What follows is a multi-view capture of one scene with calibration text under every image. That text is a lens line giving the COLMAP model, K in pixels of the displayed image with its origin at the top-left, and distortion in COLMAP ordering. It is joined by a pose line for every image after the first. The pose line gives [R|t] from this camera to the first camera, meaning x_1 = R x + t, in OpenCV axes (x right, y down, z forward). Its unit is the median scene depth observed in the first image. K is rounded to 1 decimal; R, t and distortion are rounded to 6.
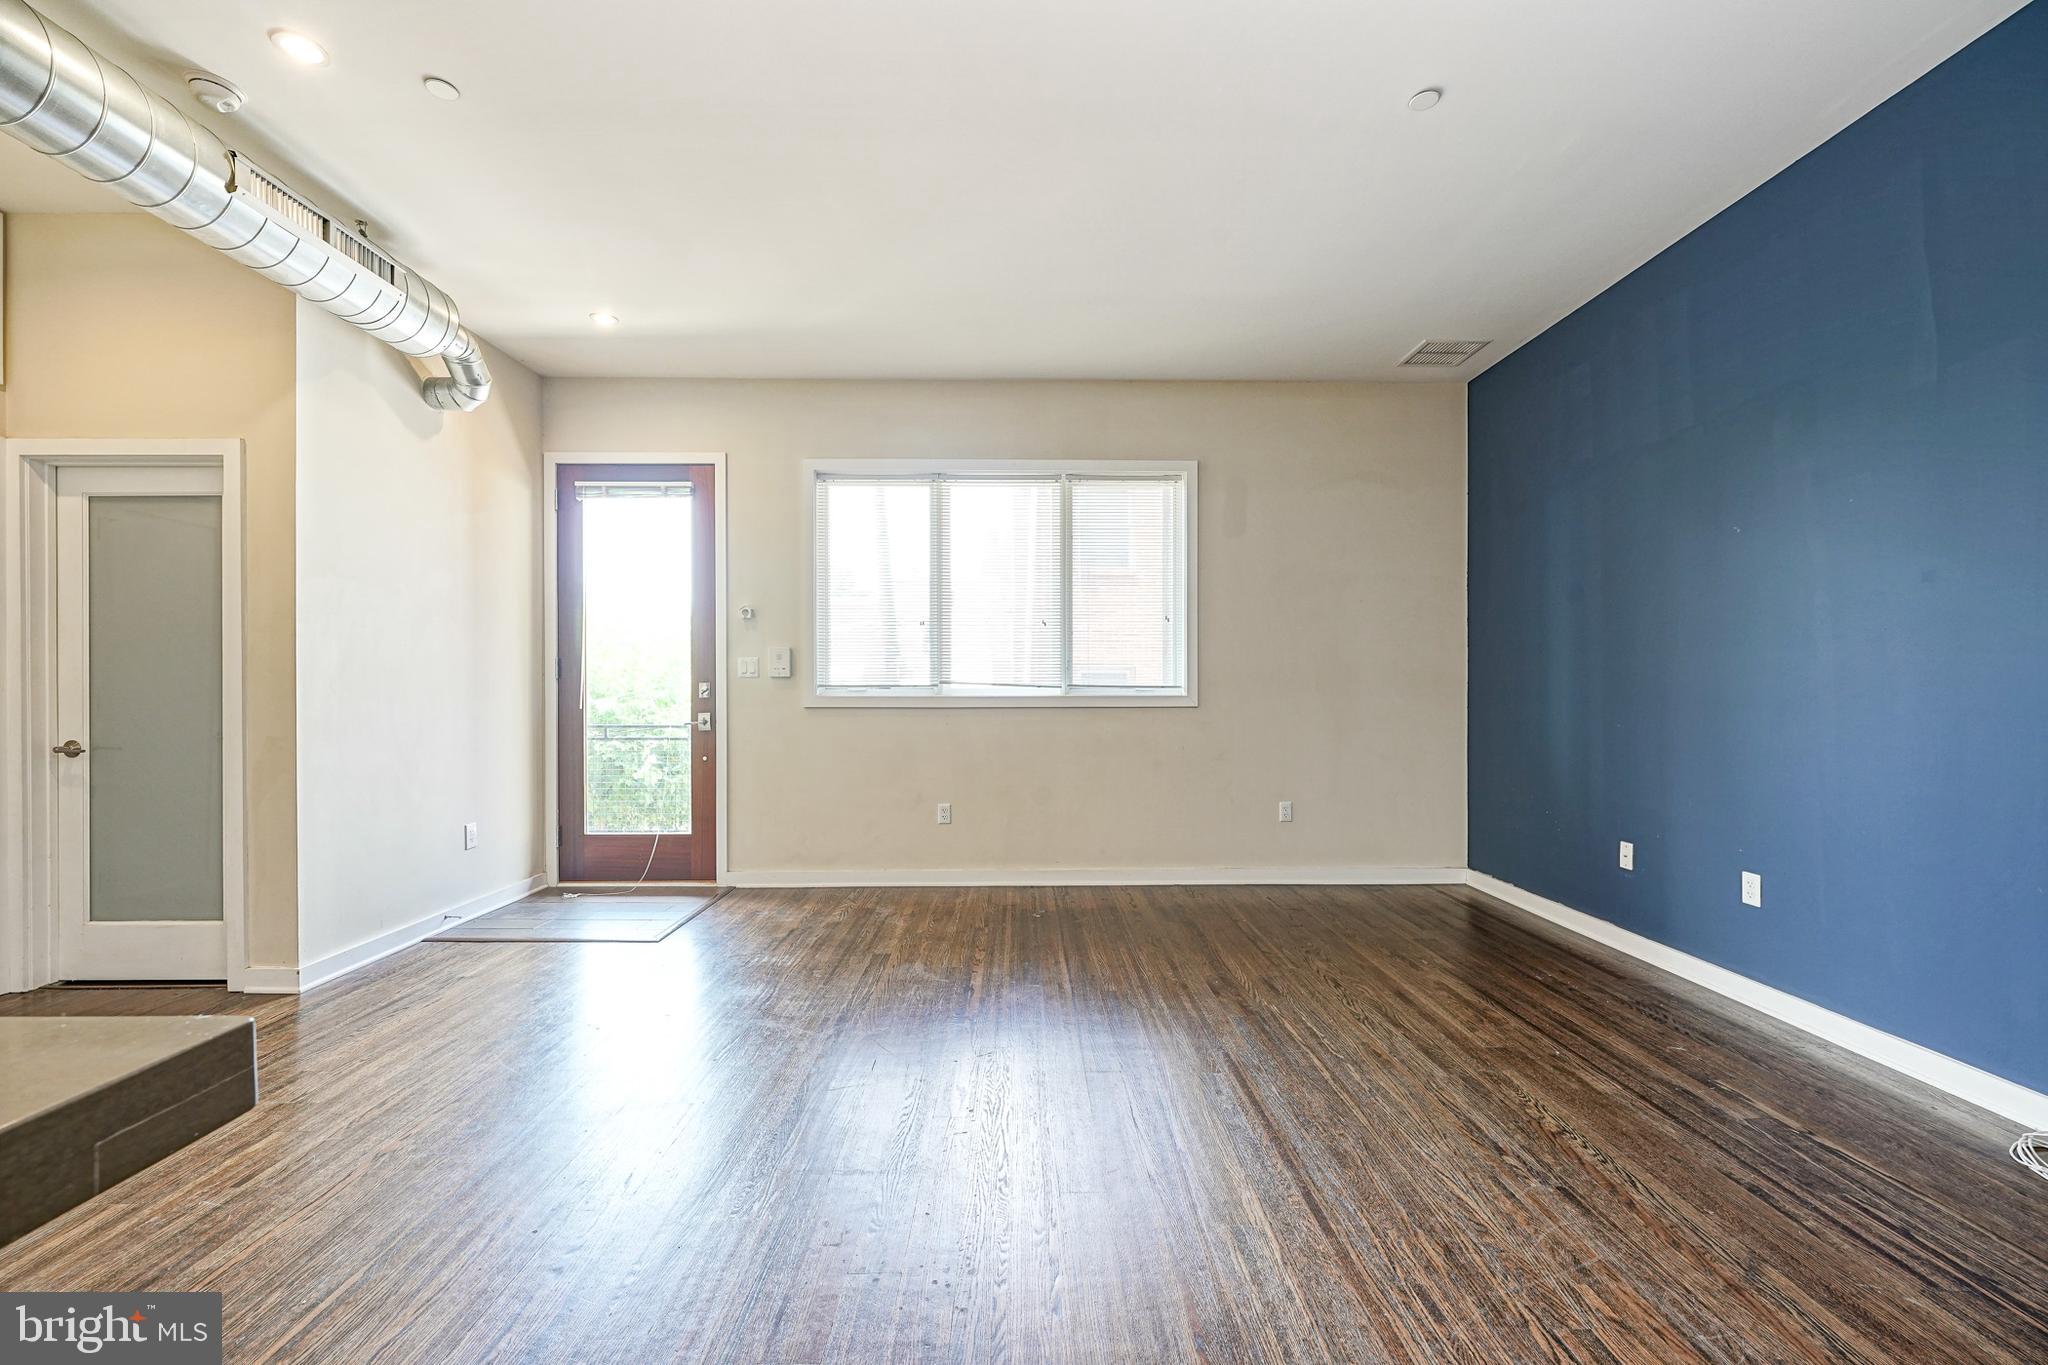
lens RADIAL K [[838.7, 0, 998.4], [0, 838.7, 680.1], [0, 0, 1]] dist [-0.000789, -0.000116]
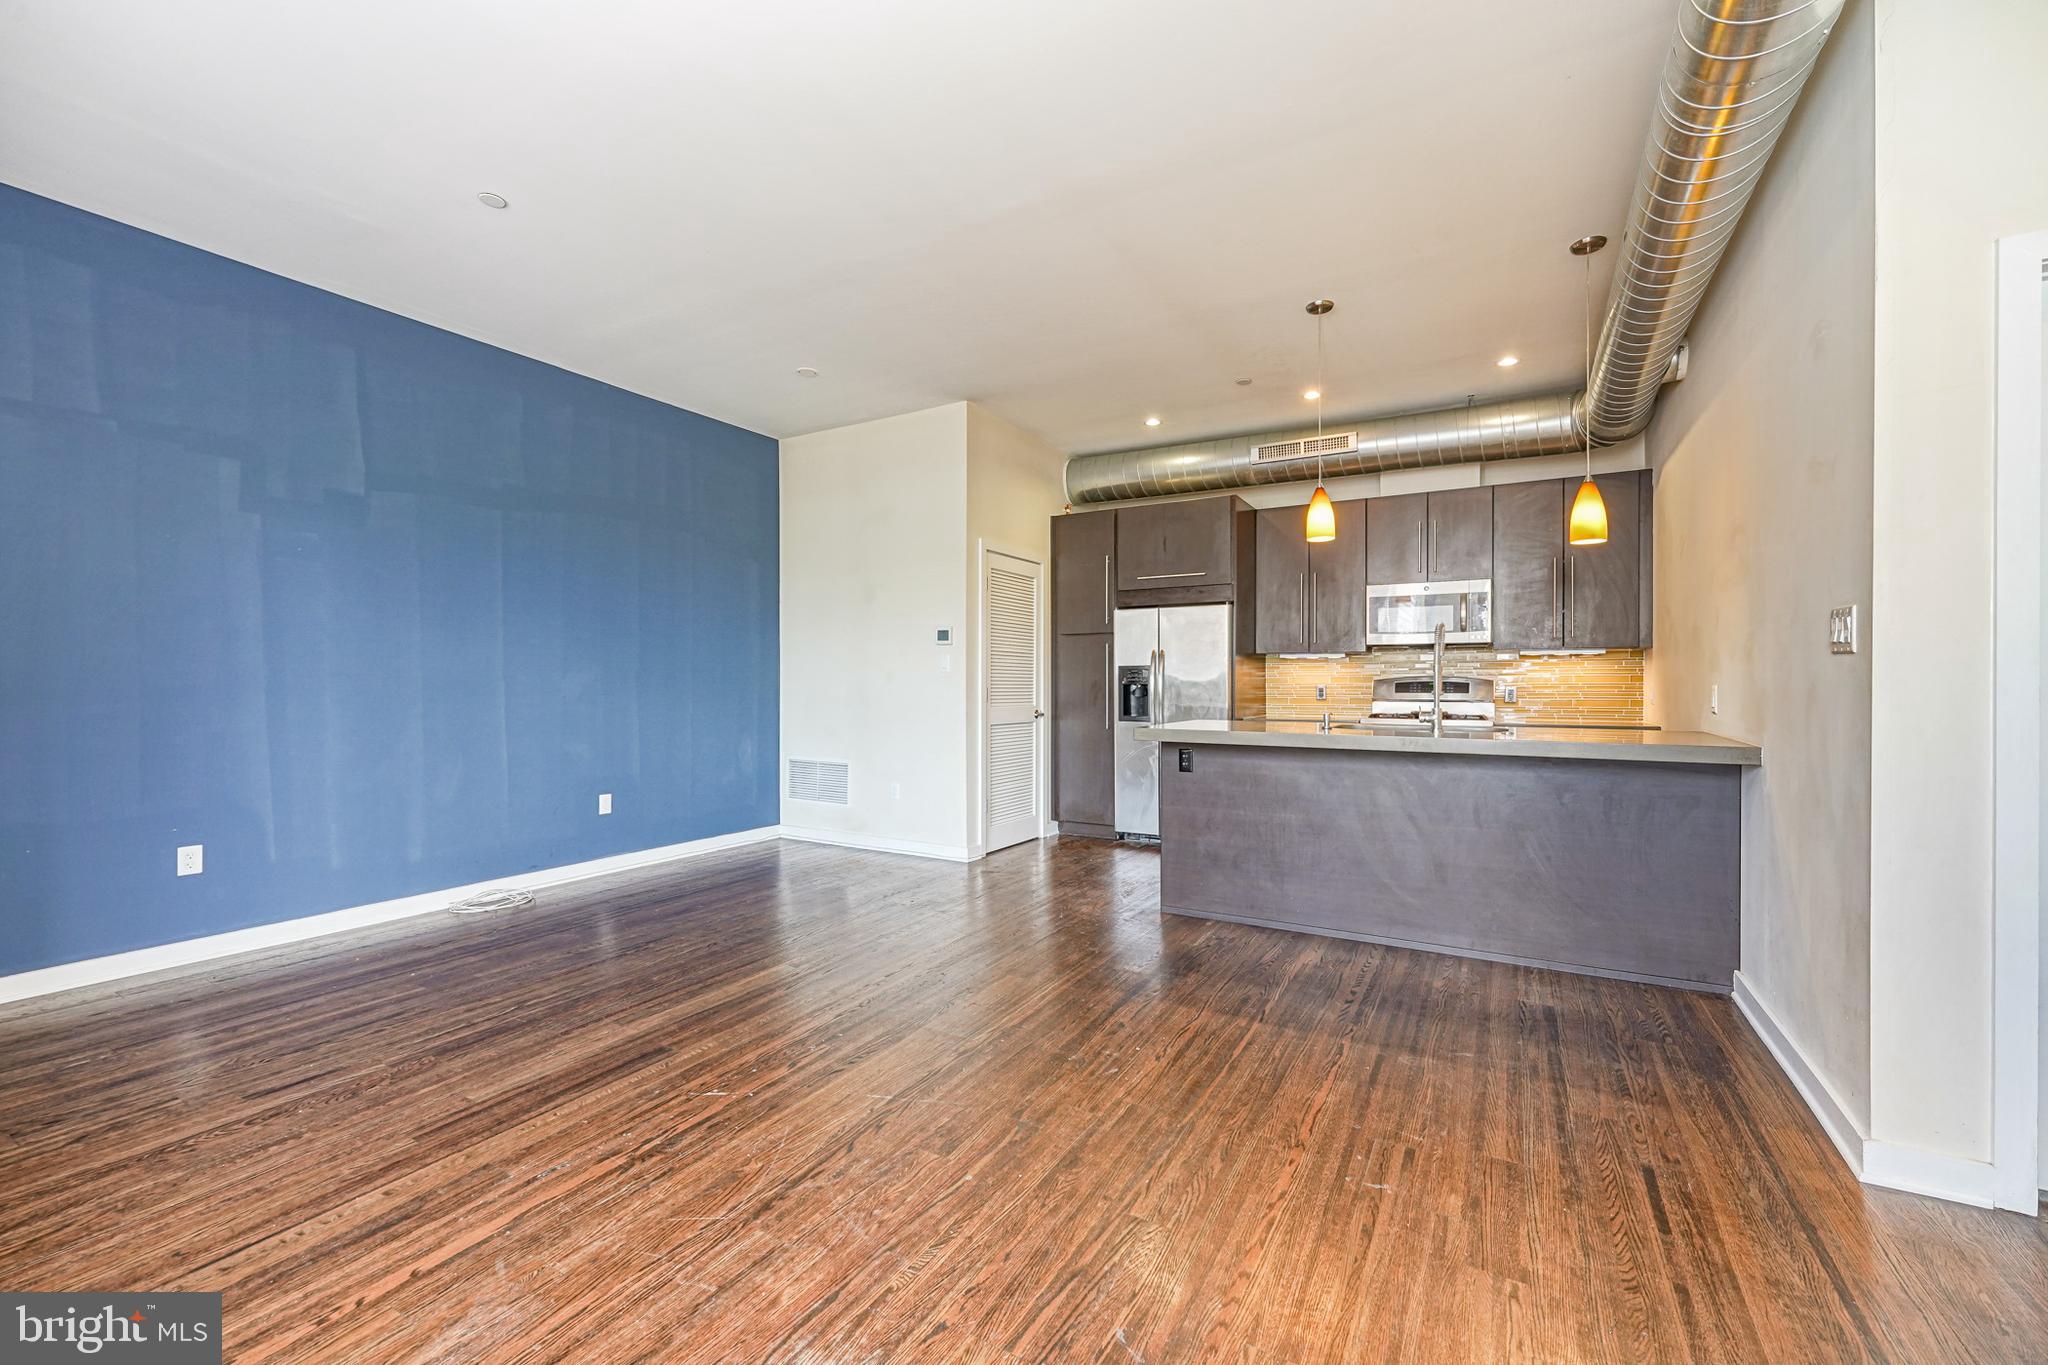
lens RADIAL K [[838.7, 0, 1027.8], [0, 838.7, 693.5], [0, 0, 1]] dist [-0.000789, -0.000116]
pose [[-0.874022, -0.003413, 0.485874, -0.426593], [-0.003162, 0.999994, 0.001338, 0.008144], [-0.485876, -0.000367, -0.874028, 0.923585]]
